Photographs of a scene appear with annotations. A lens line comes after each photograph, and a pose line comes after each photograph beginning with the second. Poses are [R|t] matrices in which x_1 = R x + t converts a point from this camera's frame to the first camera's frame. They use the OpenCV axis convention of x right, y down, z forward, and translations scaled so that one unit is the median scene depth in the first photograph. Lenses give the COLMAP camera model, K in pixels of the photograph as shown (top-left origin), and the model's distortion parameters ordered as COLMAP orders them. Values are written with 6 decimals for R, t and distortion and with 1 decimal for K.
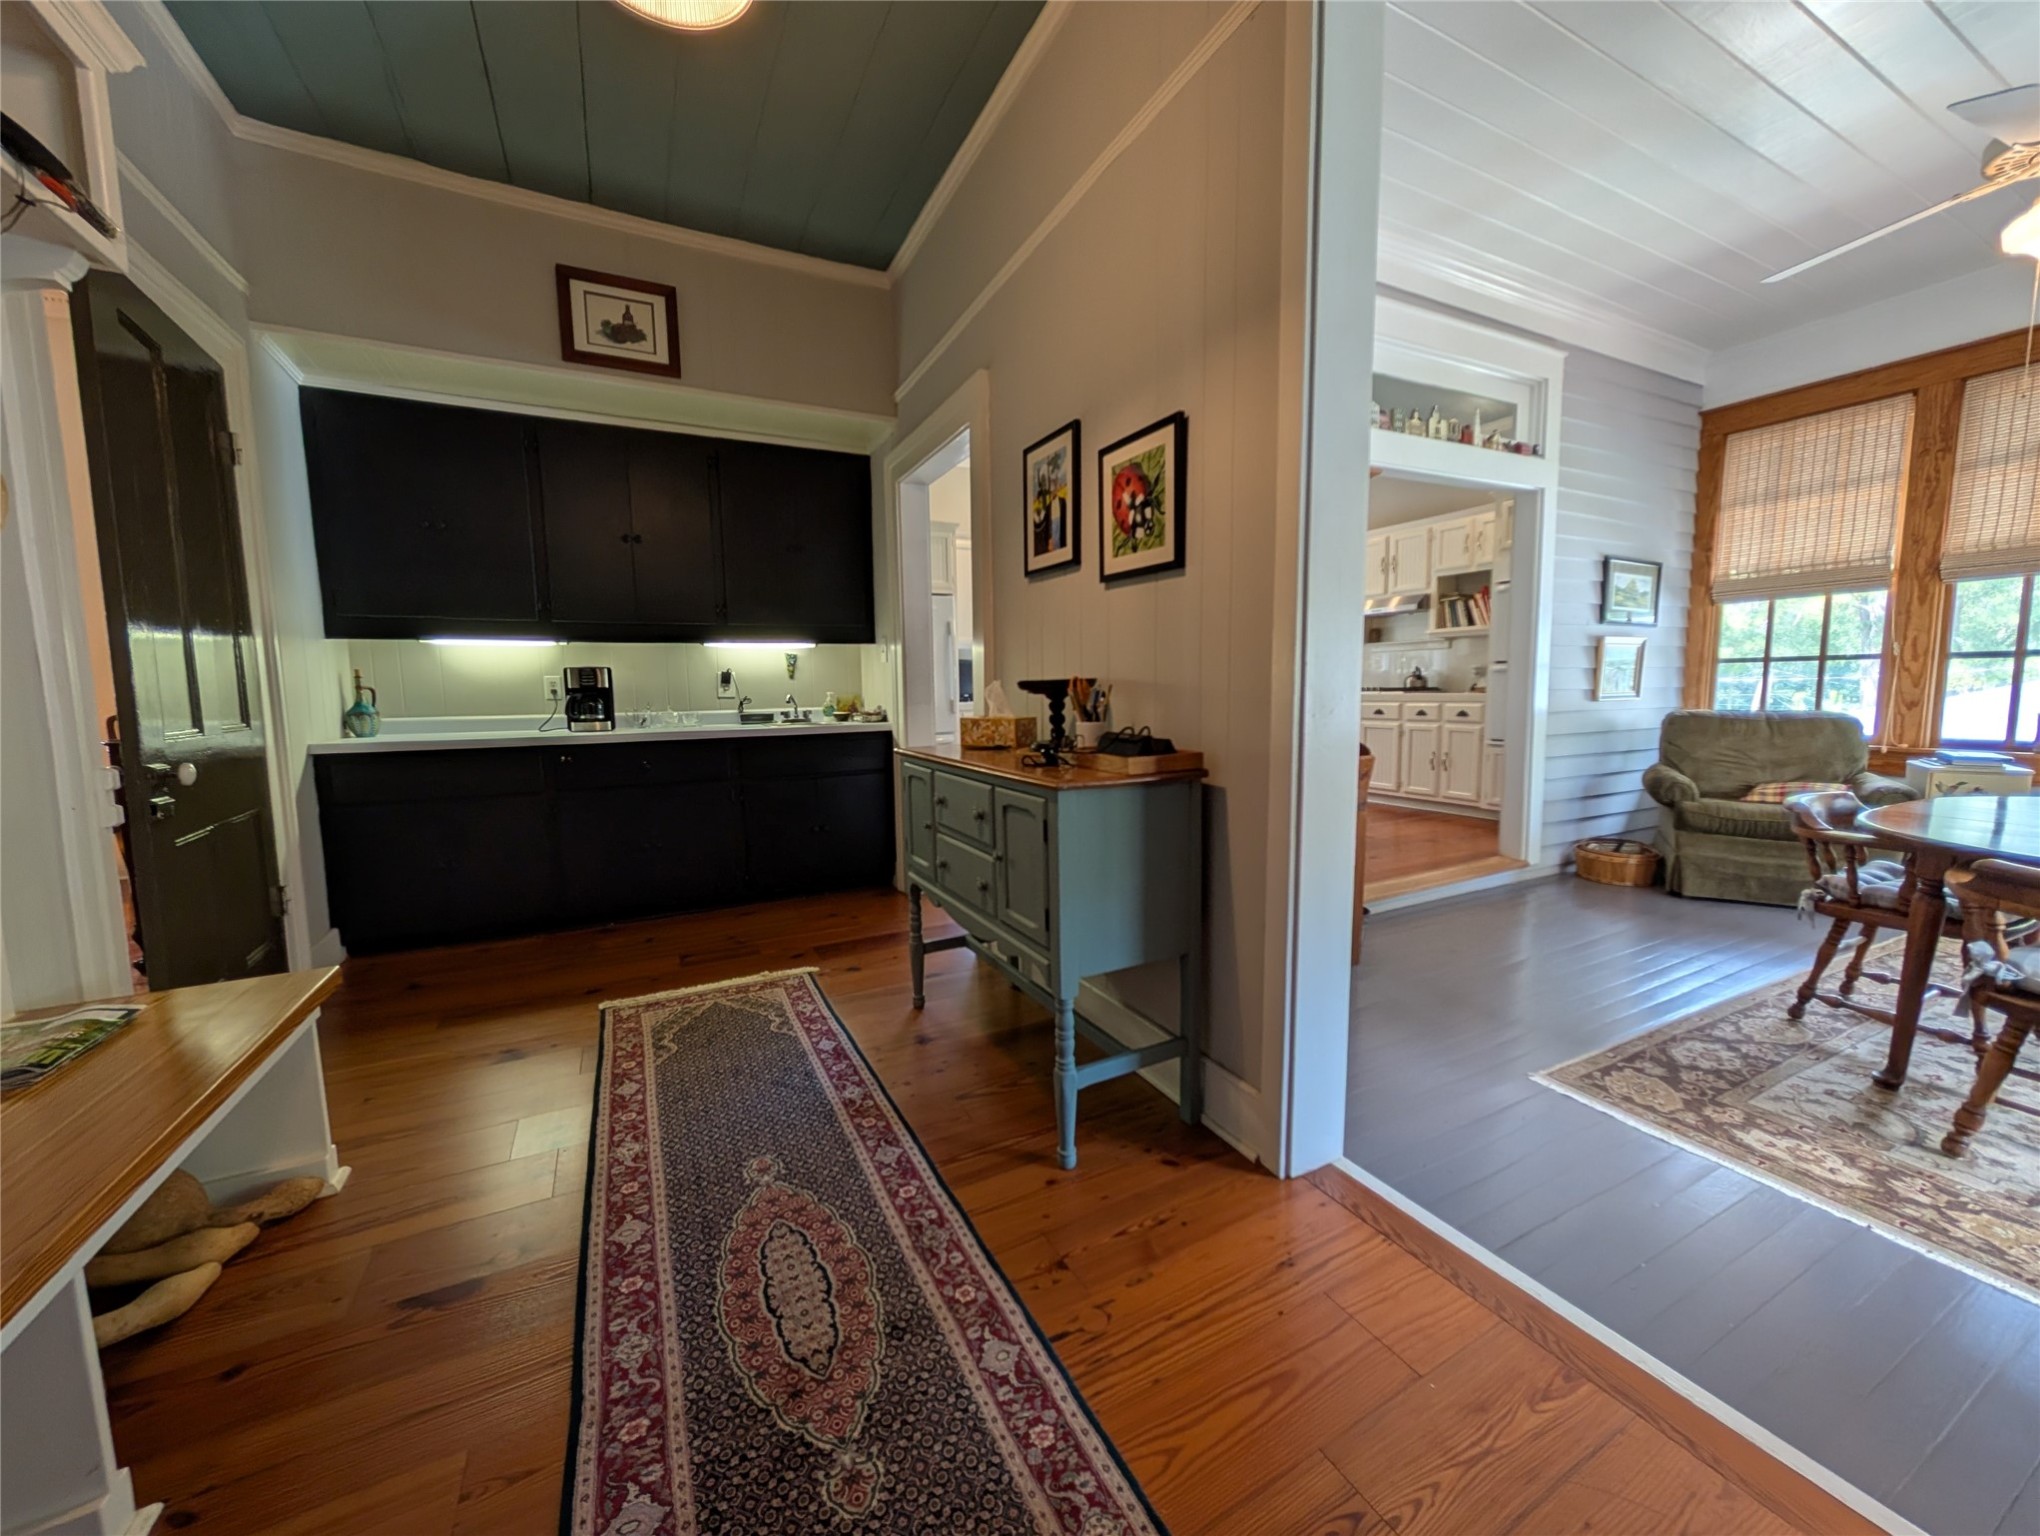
lens RADIAL K [[777.0, 0, 1021.9], [0, 777.0, 766.7], [0, 0, 1]] dist [0.001416, 0.000476]
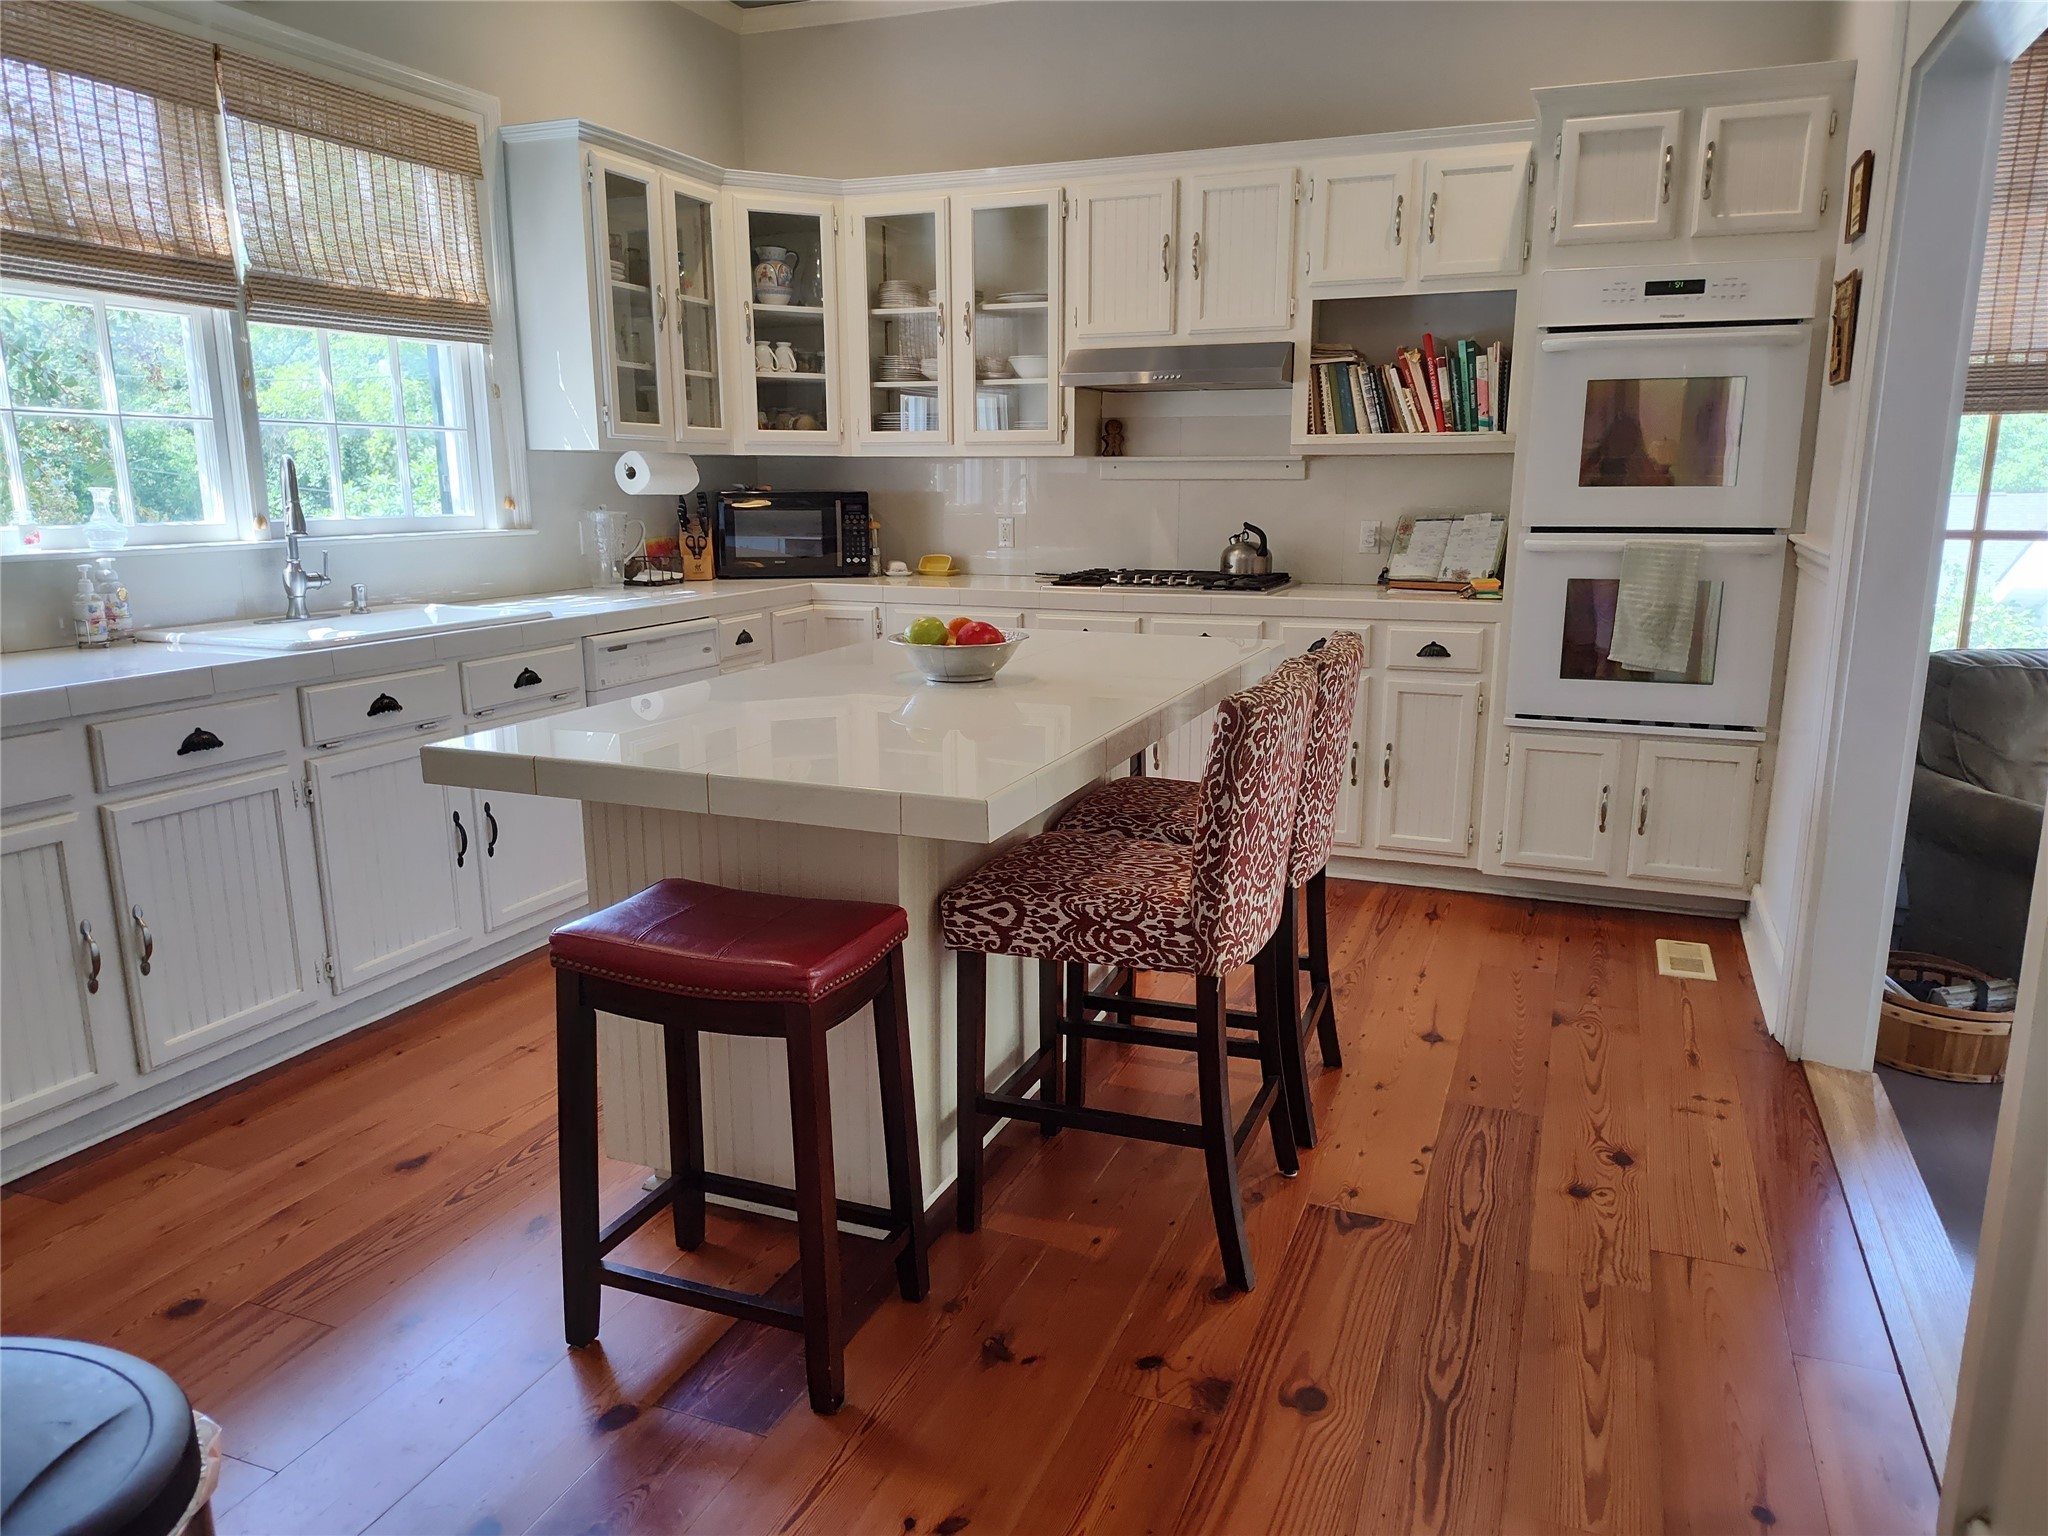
lens RADIAL K [[1399.0, 0, 1024.8], [0, 1399.0, 778.4], [0, 0, 1]] dist [0.081619, -0.122280]
pose [[0.756572, -0.119229, 0.642949, -0.105944], [0.056749, 0.991499, 0.117086, -0.131369], [-0.651444, -0.052098, 0.756906, 0.751483]]
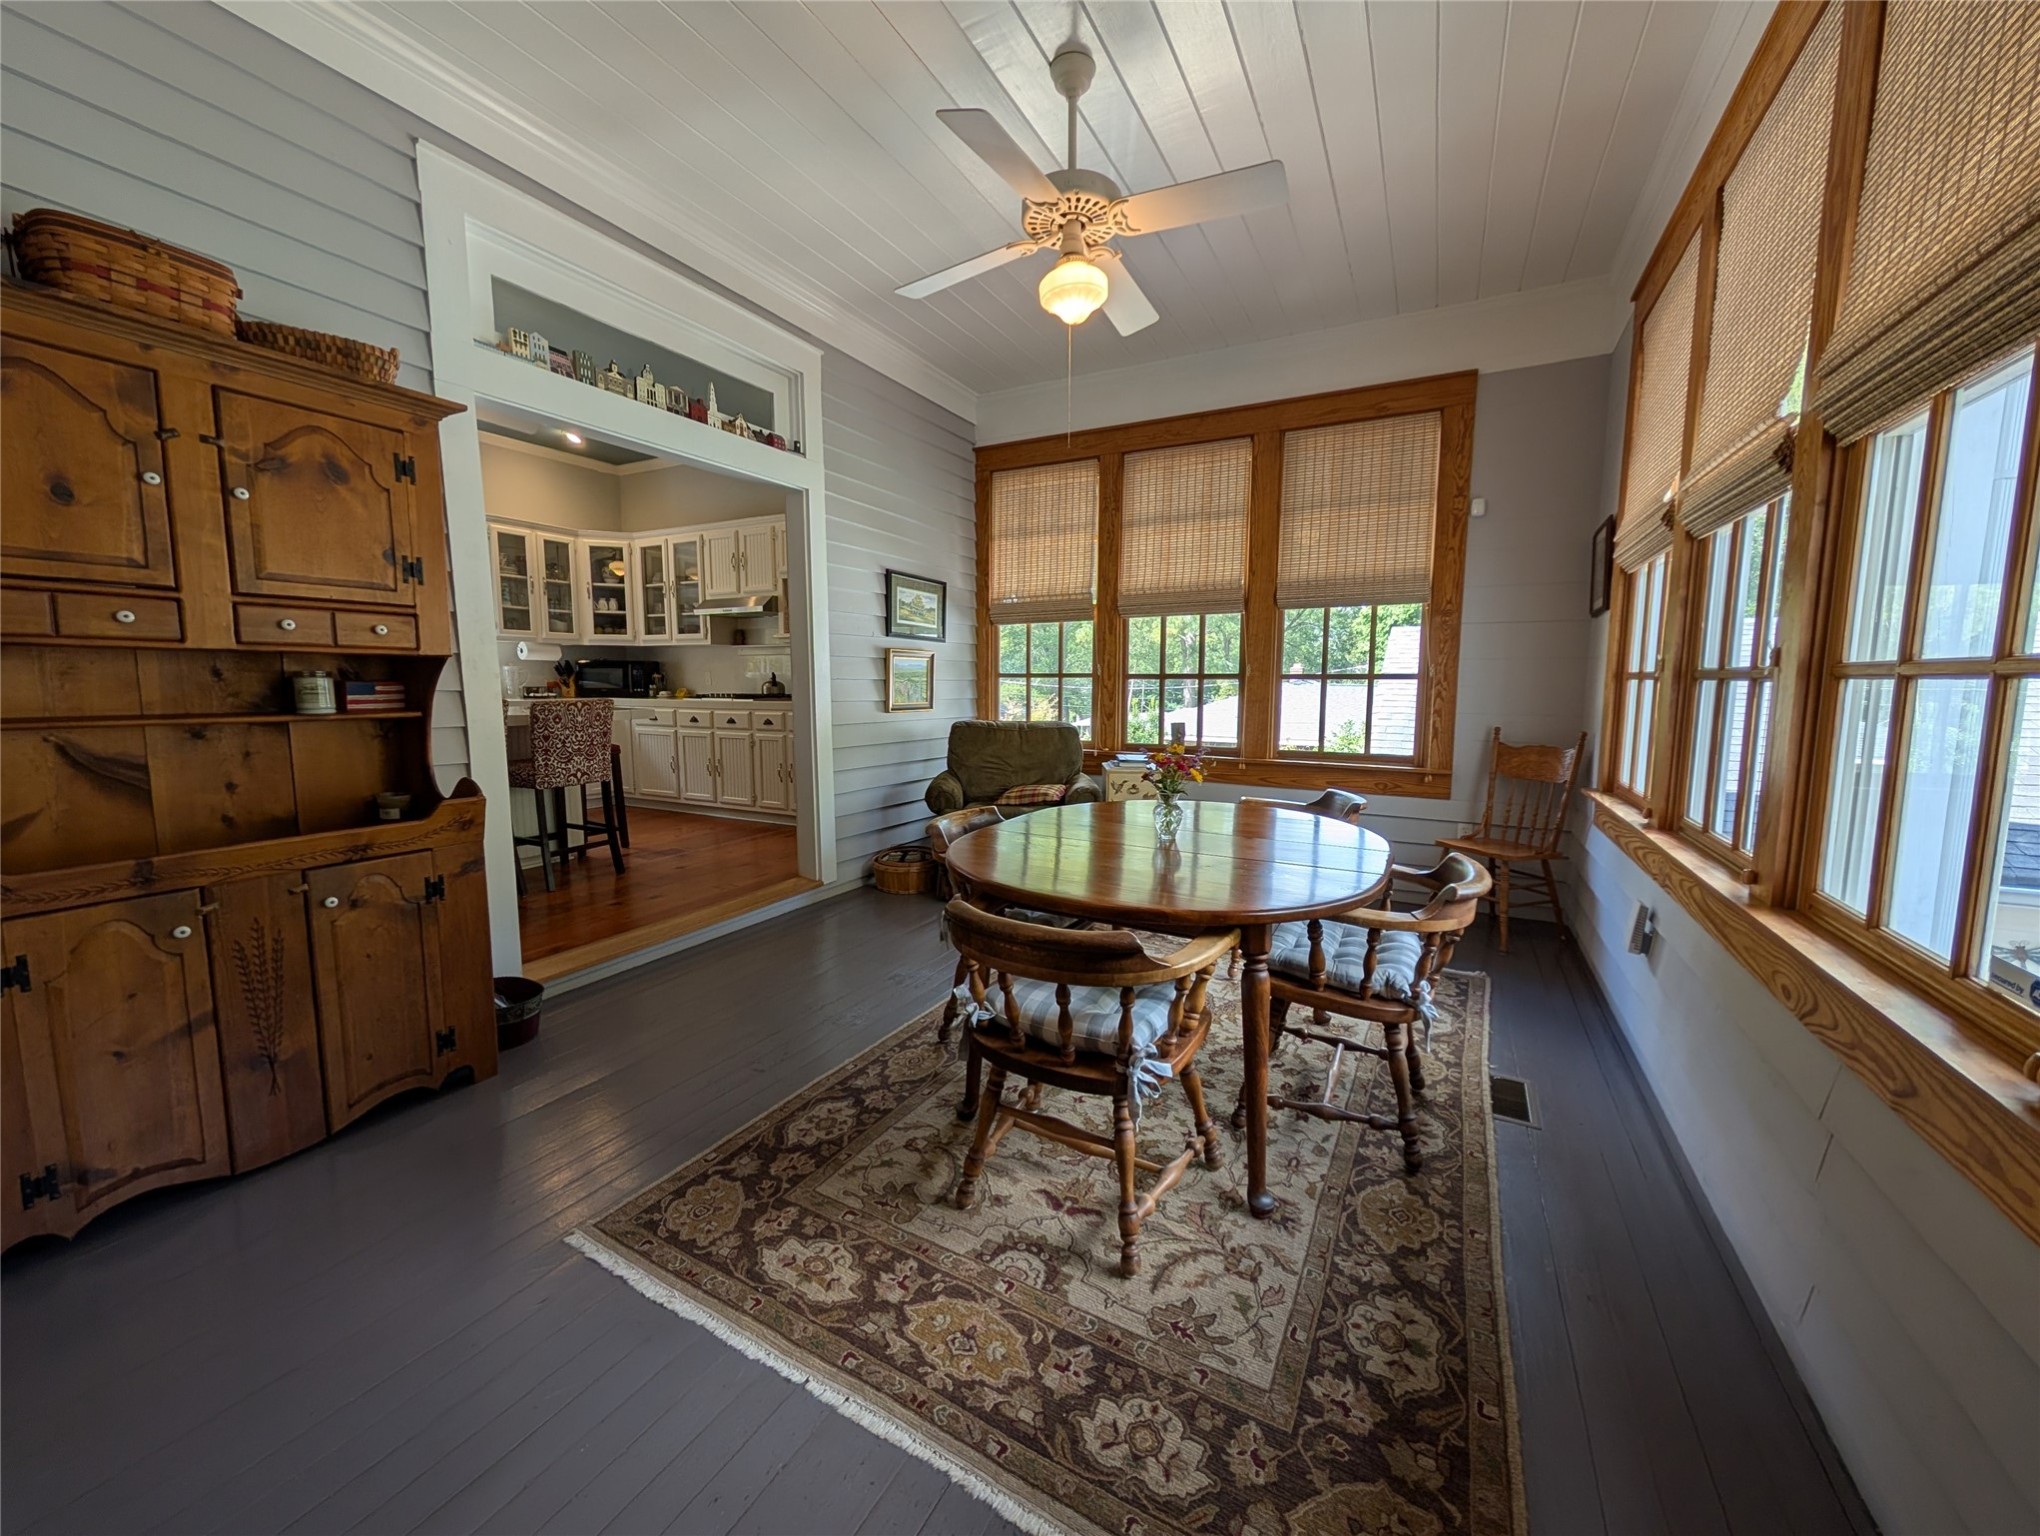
lens RADIAL K [[777.0, 0, 1021.9], [0, 777.0, 766.7], [0, 0, 1]] dist [0.001416, 0.000476]
pose [[0.822143, -0.042721, 0.567676, 0.316219], [0.042202, 0.999010, 0.014063, -0.021432], [-0.567715, 0.012395, 0.823132, 0.072256]]
